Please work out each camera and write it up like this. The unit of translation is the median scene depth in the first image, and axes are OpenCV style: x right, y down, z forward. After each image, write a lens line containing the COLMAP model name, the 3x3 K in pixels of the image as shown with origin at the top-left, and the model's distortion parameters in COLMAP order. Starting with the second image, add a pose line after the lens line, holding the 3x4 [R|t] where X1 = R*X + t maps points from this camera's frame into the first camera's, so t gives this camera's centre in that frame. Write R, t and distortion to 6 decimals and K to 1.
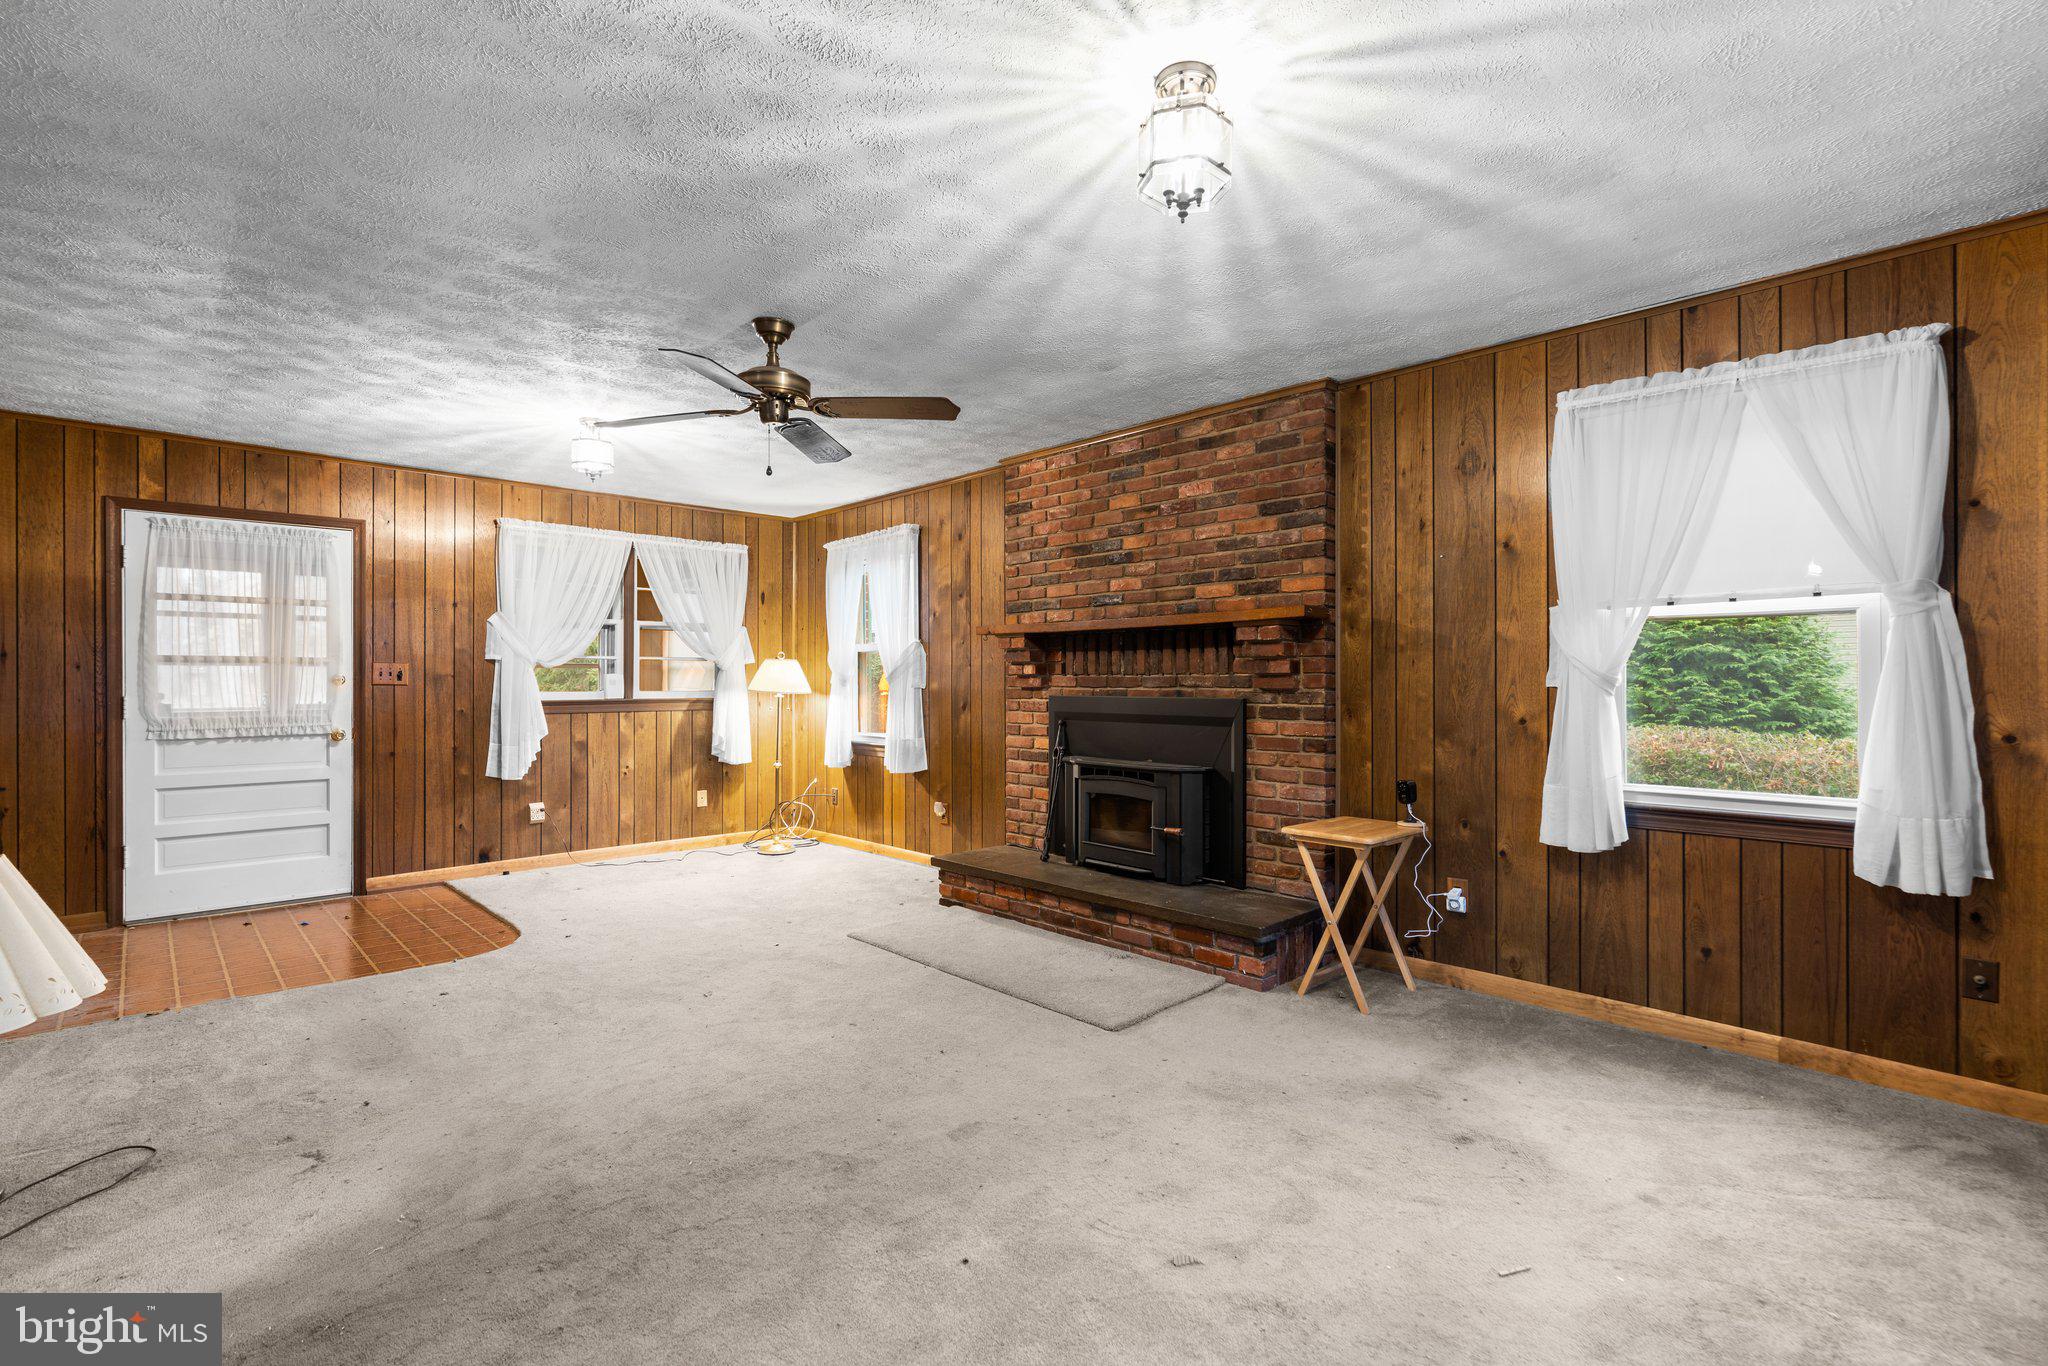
lens RADIAL K [[928.9, 0, 1029.6], [0, 928.9, 683.2], [0, 0, 1]] dist [-0.012991, 0.003927]
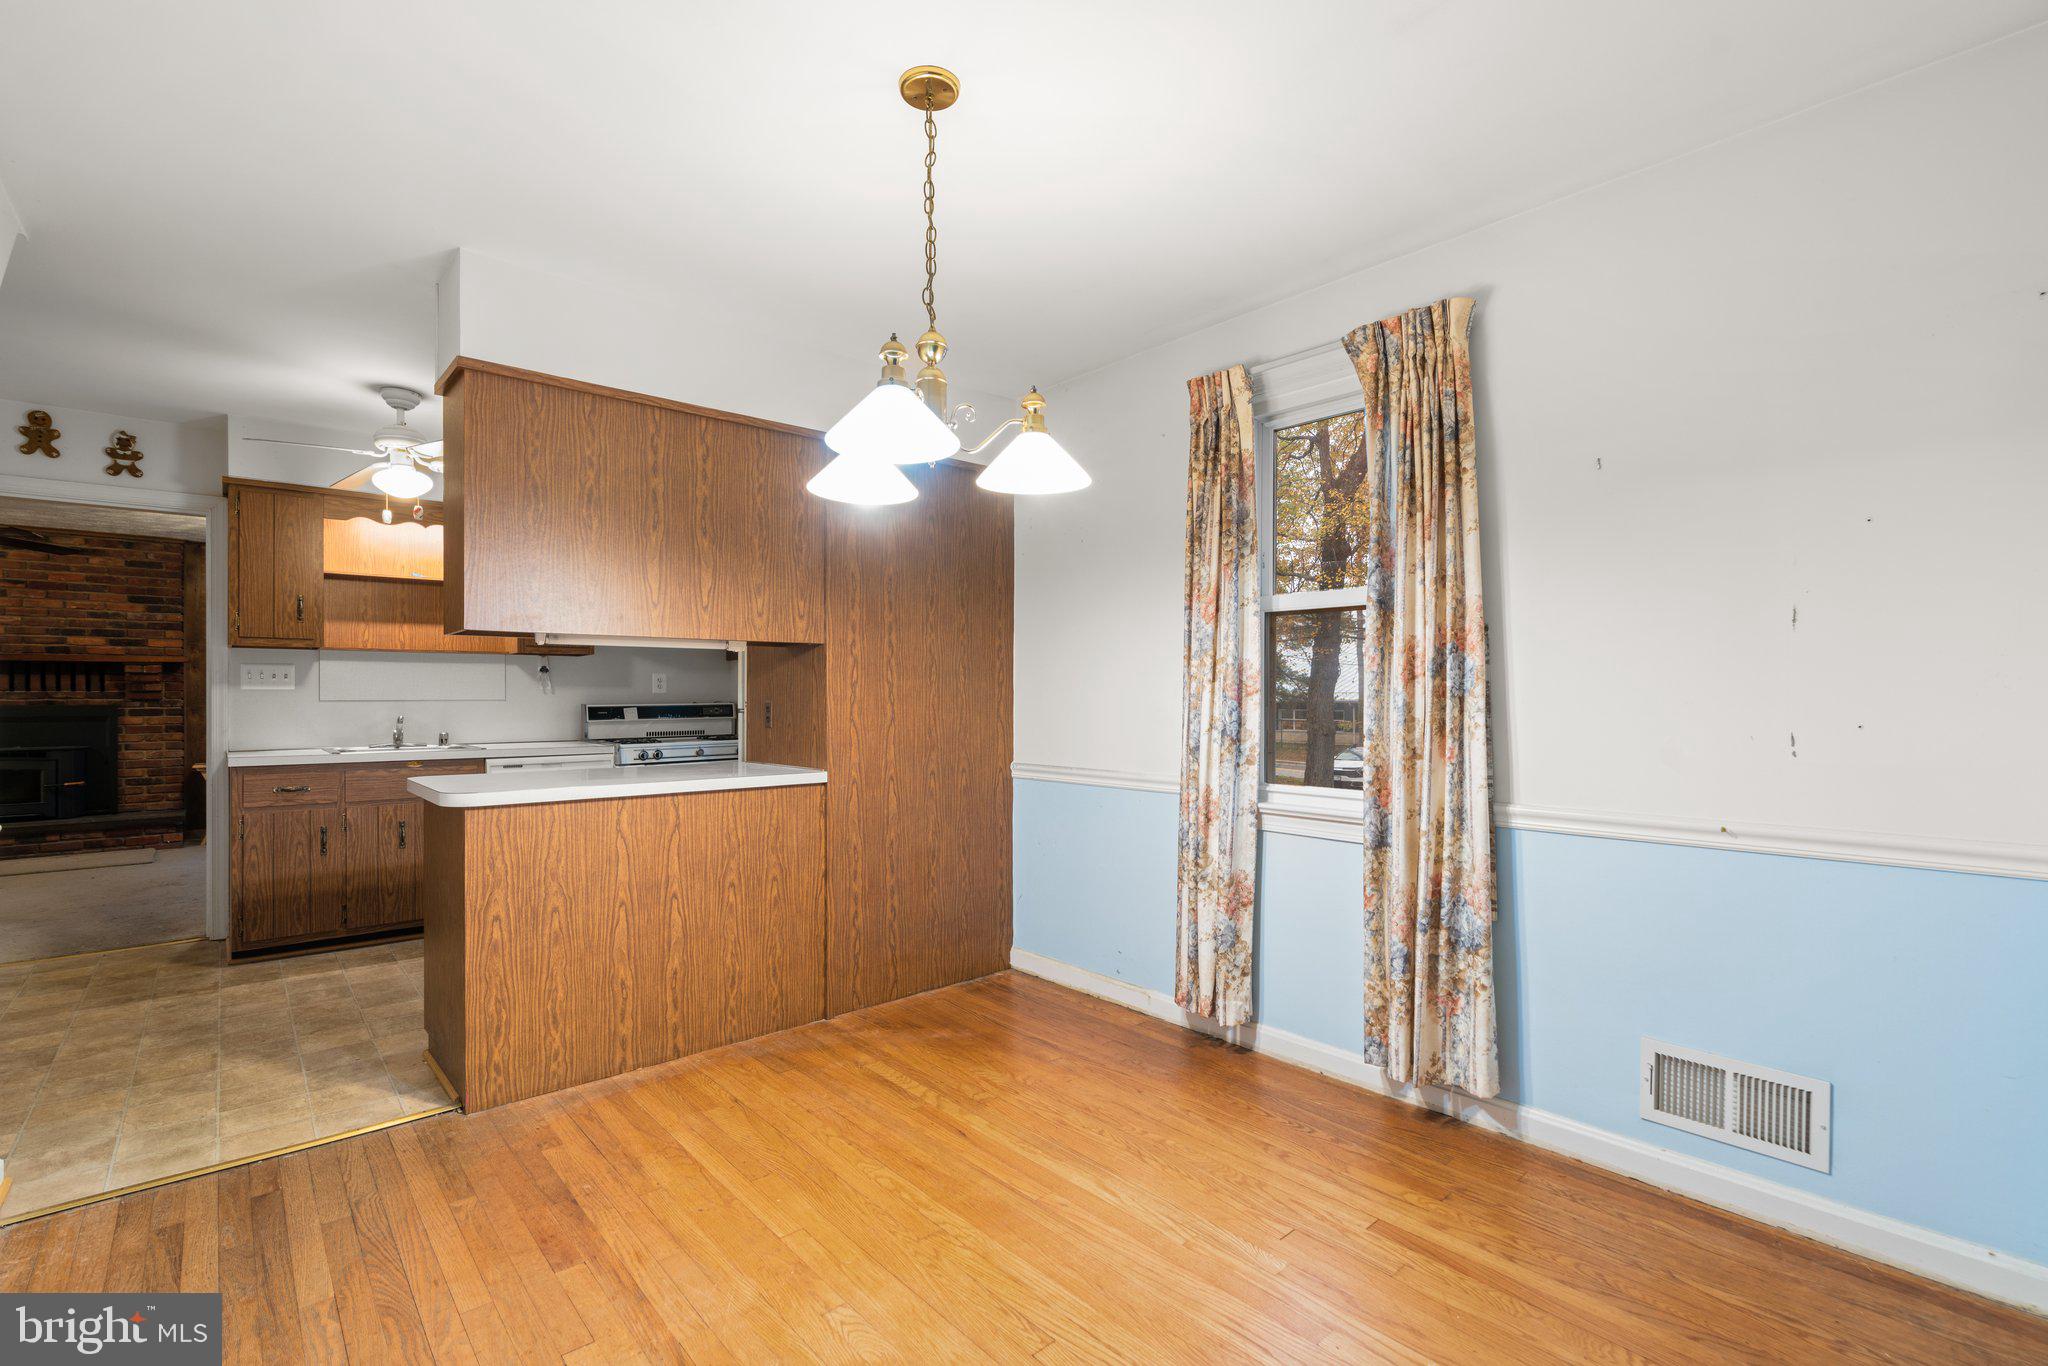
lens RADIAL K [[928.9, 0, 1033.7], [0, 928.9, 695.0], [0, 0, 1]] dist [-0.012991, 0.003927]
pose [[0.051697, -0.001104, 0.998662, -1.427486], [-0.000338, 0.999999, 0.001123, -0.004420], [-0.998663, -0.000395, 0.051696, -0.825963]]
